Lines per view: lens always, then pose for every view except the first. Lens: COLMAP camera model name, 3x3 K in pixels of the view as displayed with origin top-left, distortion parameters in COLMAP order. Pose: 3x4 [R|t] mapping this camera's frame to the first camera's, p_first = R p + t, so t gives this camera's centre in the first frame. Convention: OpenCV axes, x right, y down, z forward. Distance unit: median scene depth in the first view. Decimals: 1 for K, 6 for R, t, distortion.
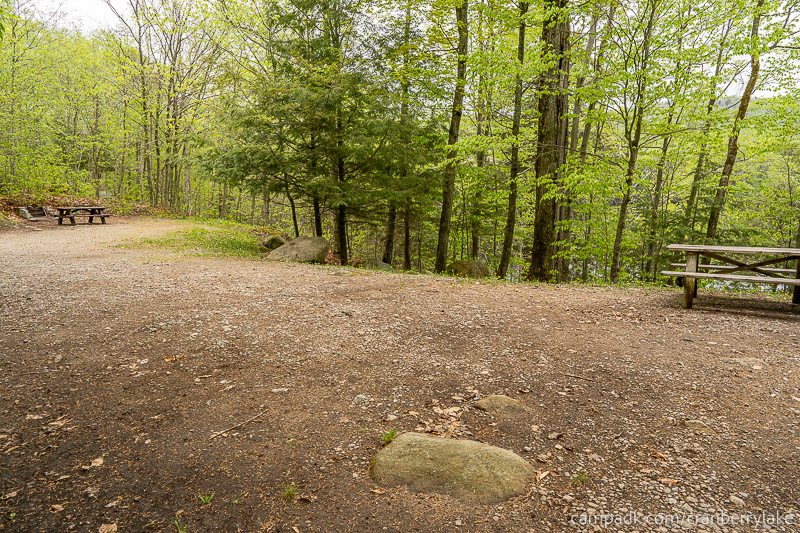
lens RADIAL K [[549.9, 0, 402.5], [0, 549.9, 228.1], [0, 0, 1]] dist [0.000747, 0.001855]
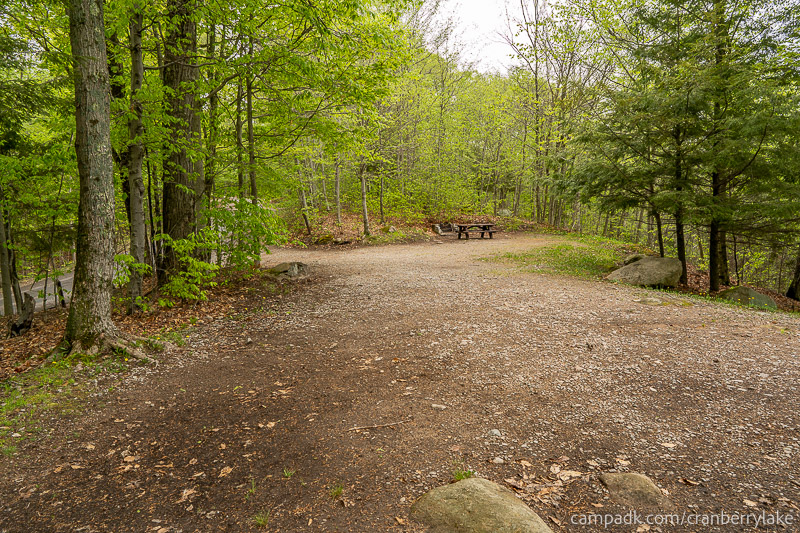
lens RADIAL K [[549.9, 0, 402.5], [0, 549.9, 228.1], [0, 0, 1]] dist [0.000747, 0.001855]
pose [[0.724767, 0.002740, -0.688989, 0.114098], [-0.020370, 0.999640, -0.017452, -0.006441], [0.688693, 0.026684, 0.724562, 0.046479]]
